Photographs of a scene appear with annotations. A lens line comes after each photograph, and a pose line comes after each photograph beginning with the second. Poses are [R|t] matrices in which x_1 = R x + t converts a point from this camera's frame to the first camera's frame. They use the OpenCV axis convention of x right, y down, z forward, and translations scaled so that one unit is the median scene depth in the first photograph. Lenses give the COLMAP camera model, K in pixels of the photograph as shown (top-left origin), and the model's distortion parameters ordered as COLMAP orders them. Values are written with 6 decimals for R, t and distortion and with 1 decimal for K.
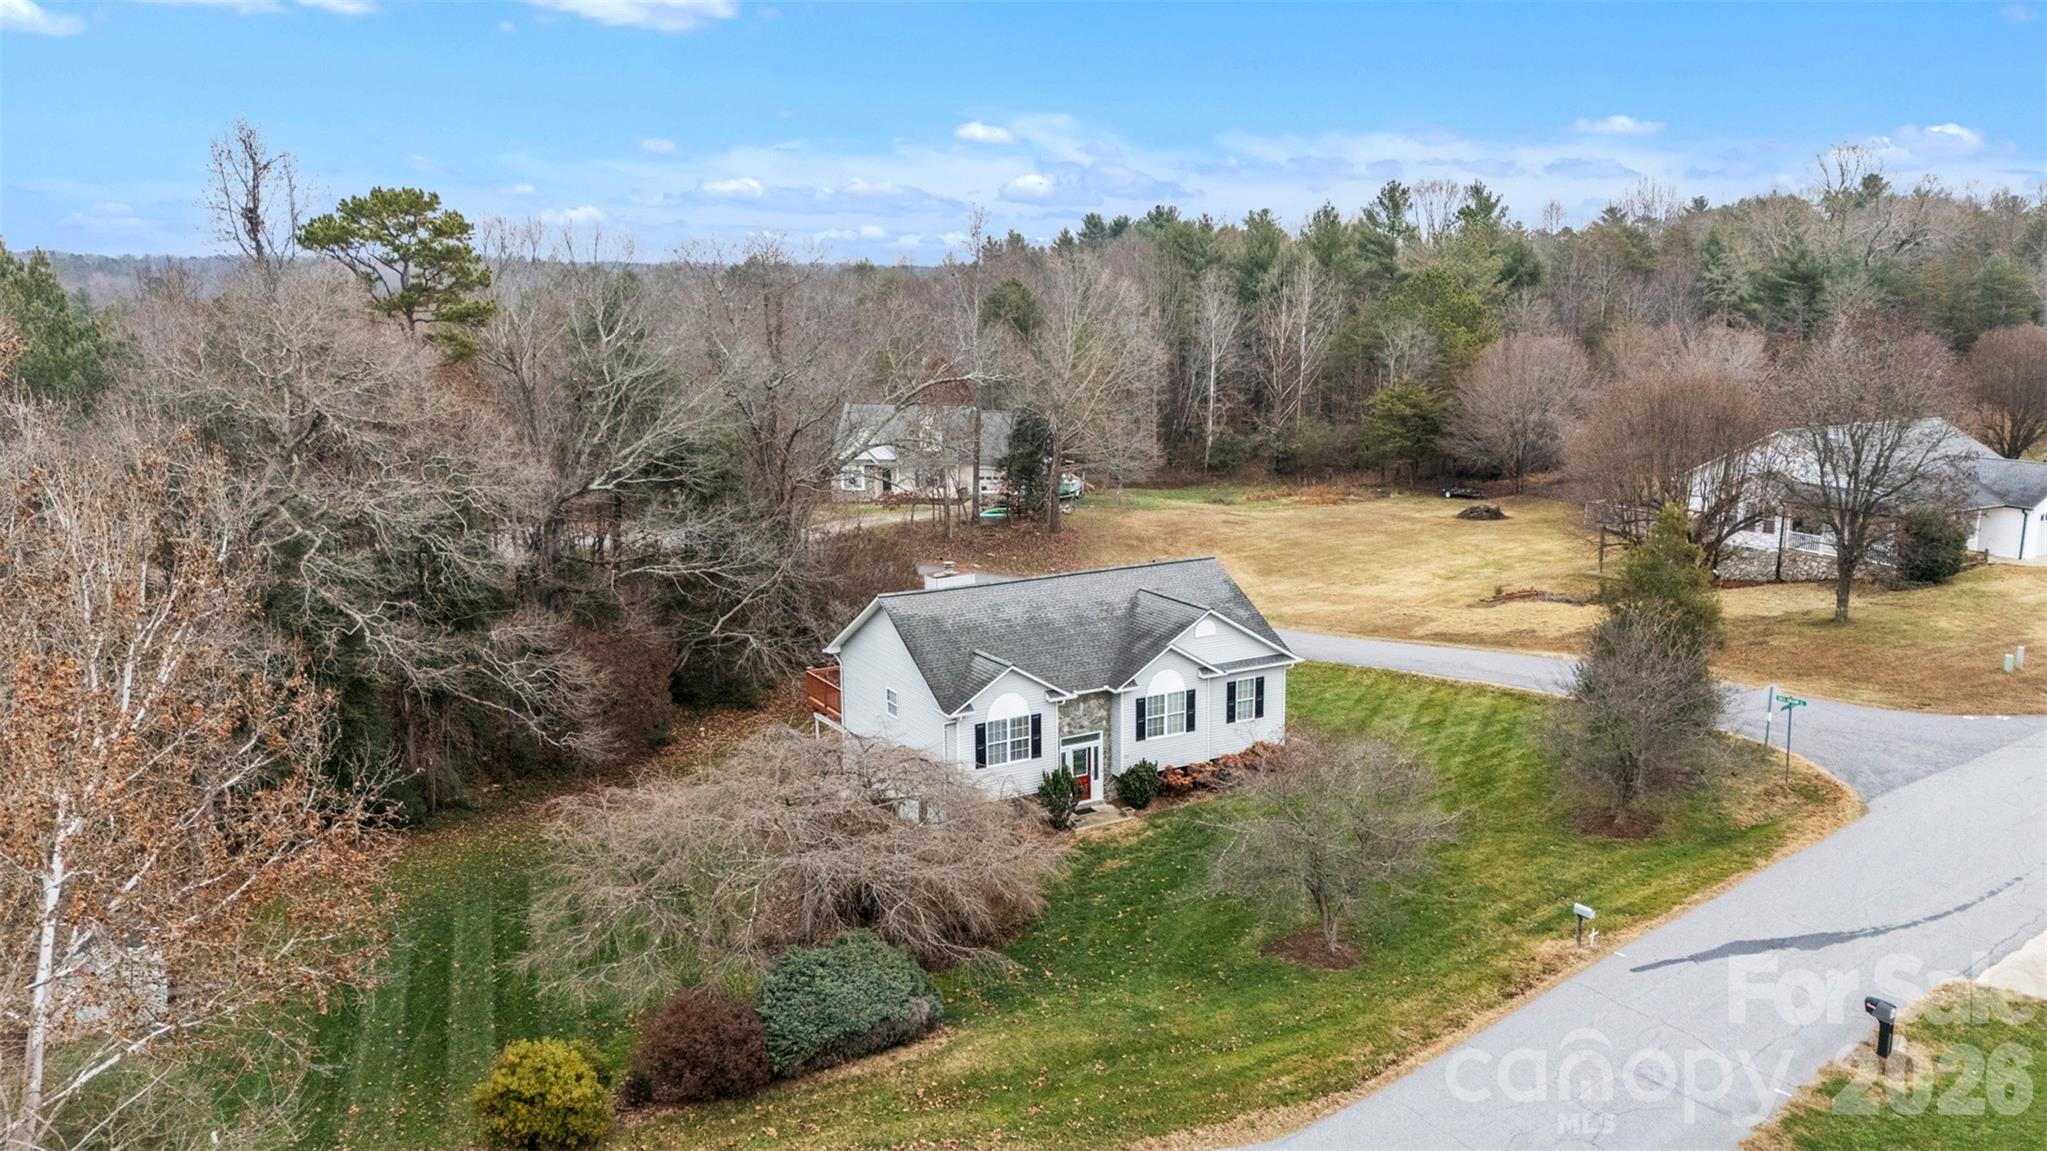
lens RADIAL K [[1554.3, 0, 1034.0], [0, 1554.3, 576.9], [0, 0, 1]] dist [0.124170, -0.240486]
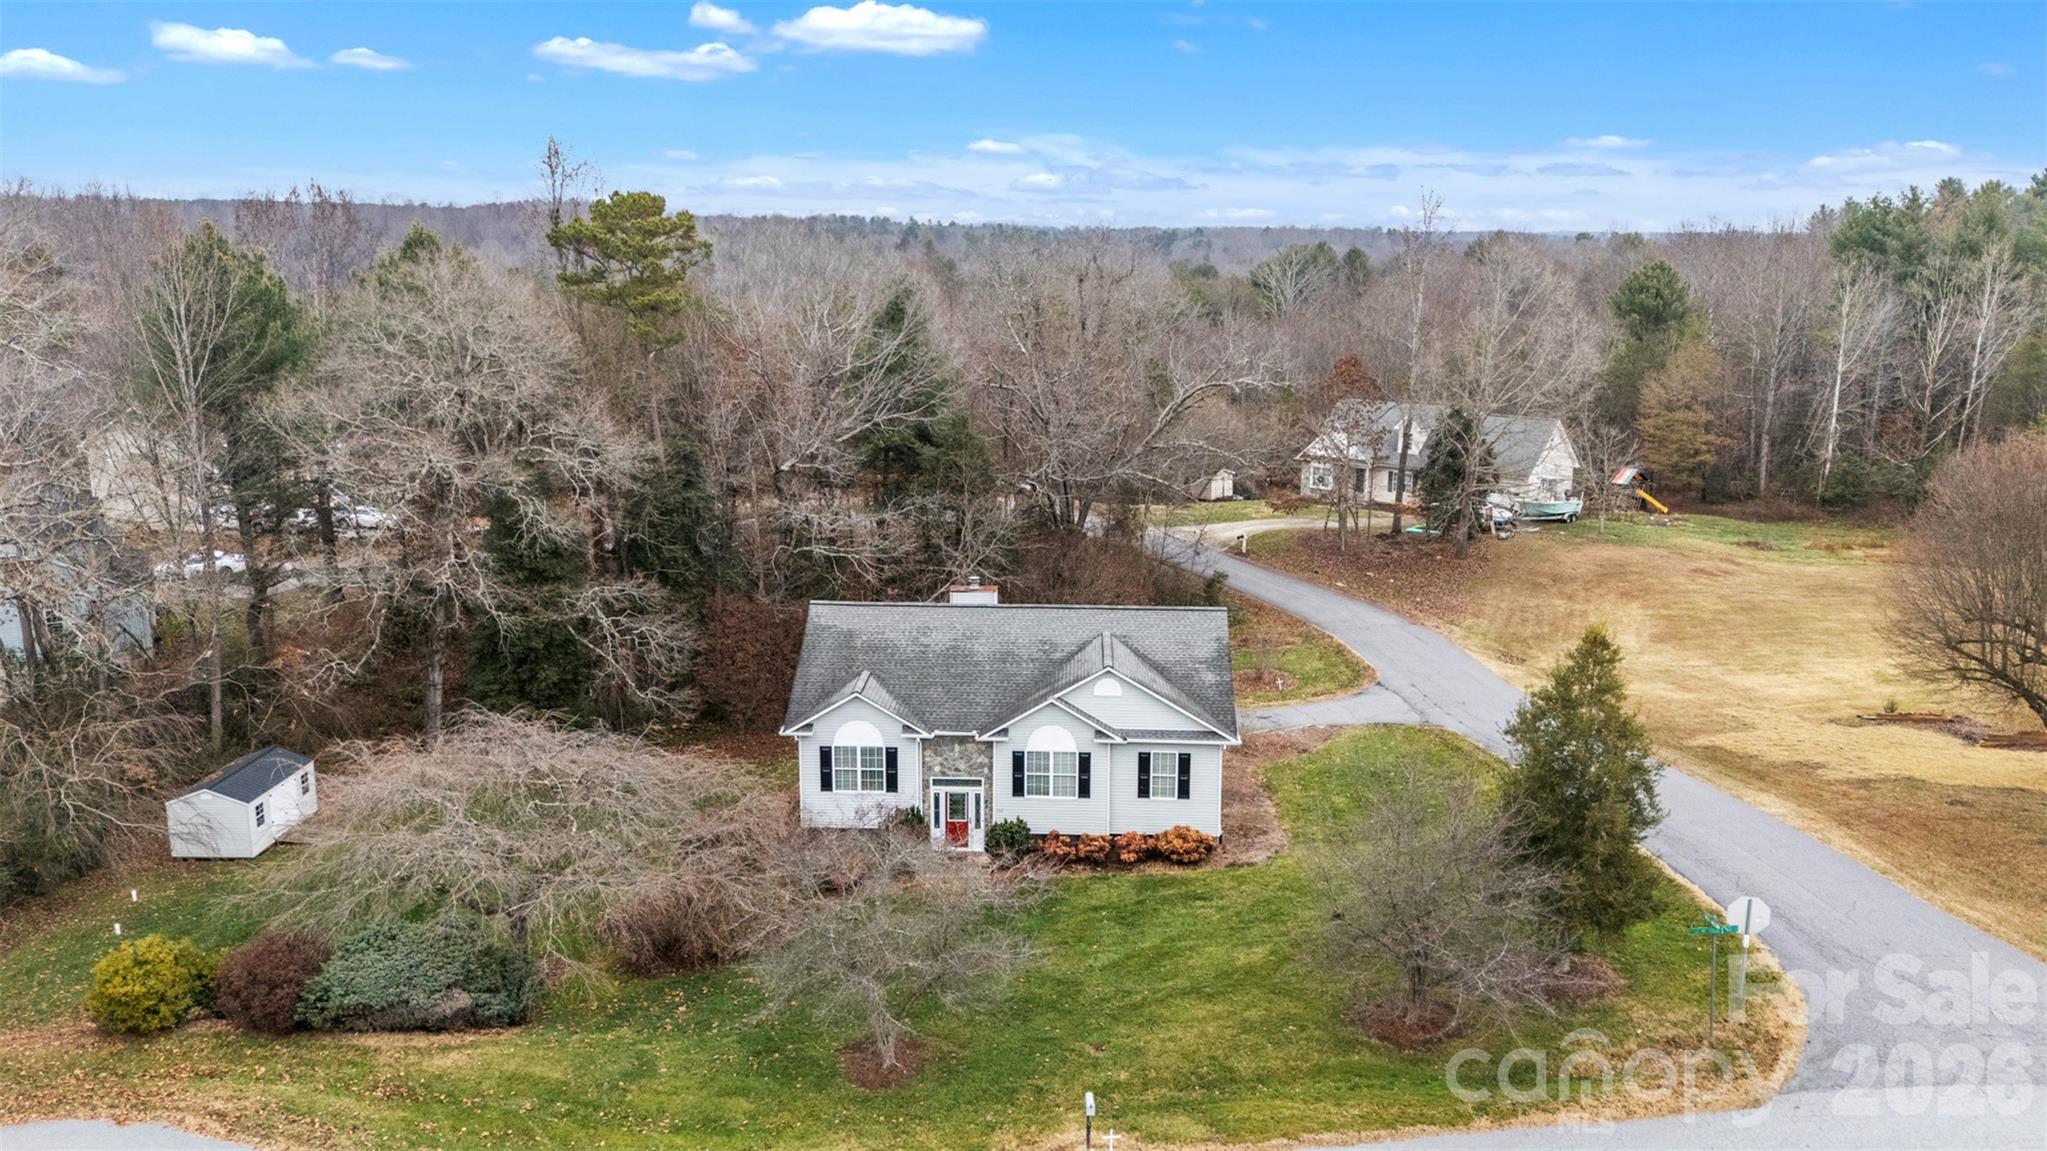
lens RADIAL K [[1554.3, 0, 1034.0], [0, 1554.3, 576.9], [0, 0, 1]] dist [0.124170, -0.240486]
pose [[0.848429, 0.128870, -0.513382, 0.531156], [-0.117790, 0.991556, 0.054240, -0.074958], [0.516037, 0.014453, 0.856444, 0.210402]]
